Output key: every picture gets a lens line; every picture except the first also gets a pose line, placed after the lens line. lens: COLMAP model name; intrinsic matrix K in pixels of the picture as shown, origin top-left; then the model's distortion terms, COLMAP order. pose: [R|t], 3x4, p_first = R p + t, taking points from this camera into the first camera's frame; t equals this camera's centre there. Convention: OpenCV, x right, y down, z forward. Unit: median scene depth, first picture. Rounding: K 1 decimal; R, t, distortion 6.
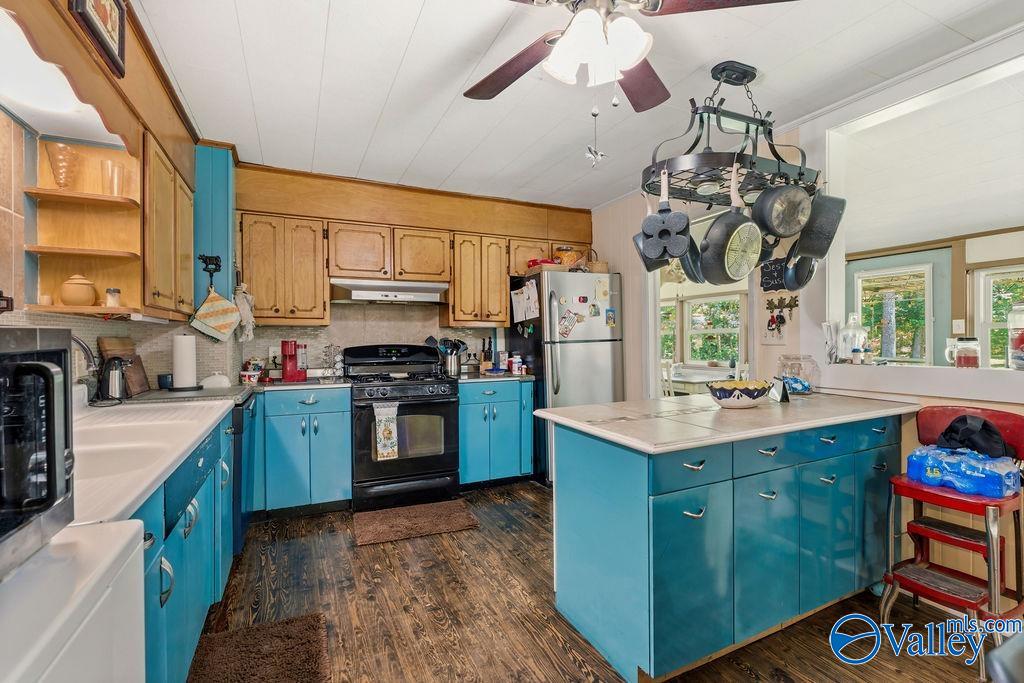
lens RADIAL K [[463.5, 0, 512.0], [0, 463.5, 341.5], [0, 0, 1]] dist [-0.003986, 0.000420]
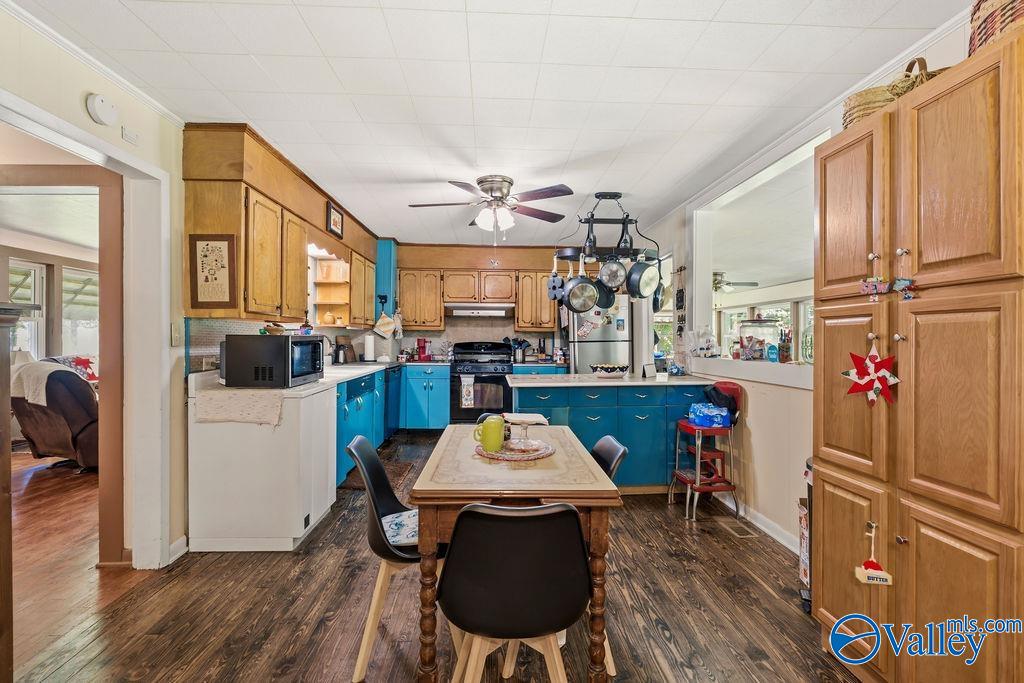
lens RADIAL K [[463.5, 0, 512.0], [0, 463.5, 341.5], [0, 0, 1]] dist [-0.003986, 0.000420]
pose [[0.924414, 0.013923, -0.381135, 0.523670], [-0.014179, 0.999897, 0.002135, 0.000573], [0.381126, 0.003431, 0.924517, -0.526173]]
